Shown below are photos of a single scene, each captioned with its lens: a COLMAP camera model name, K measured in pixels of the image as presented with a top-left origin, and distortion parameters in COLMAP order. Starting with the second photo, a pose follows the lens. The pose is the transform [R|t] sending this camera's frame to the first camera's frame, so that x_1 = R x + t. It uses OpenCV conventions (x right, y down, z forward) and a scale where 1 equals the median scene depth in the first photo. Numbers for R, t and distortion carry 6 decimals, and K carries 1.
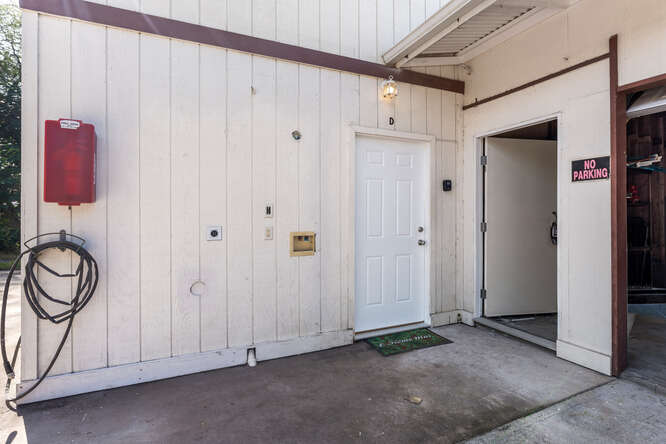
lens RADIAL K [[328.5, 0, 332.3], [0, 328.5, 214.6], [0, 0, 1]] dist [-0.000618, -0.000112]
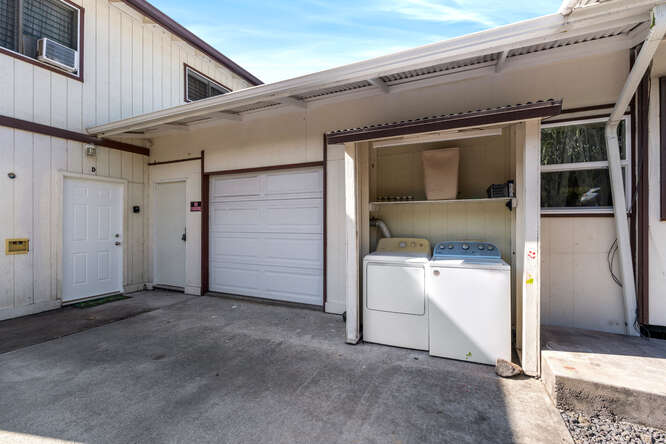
lens RADIAL K [[301.4, 0, 315.0], [0, 301.4, 222.7], [0, 0, 1]] dist [-0.002396, -0.000485]
pose [[0.775251, 0.003071, 0.631646, 0.093852], [0.001149, 0.999980, -0.006273, -0.010231], [-0.631653, 0.005589, 0.775231, -0.899250]]
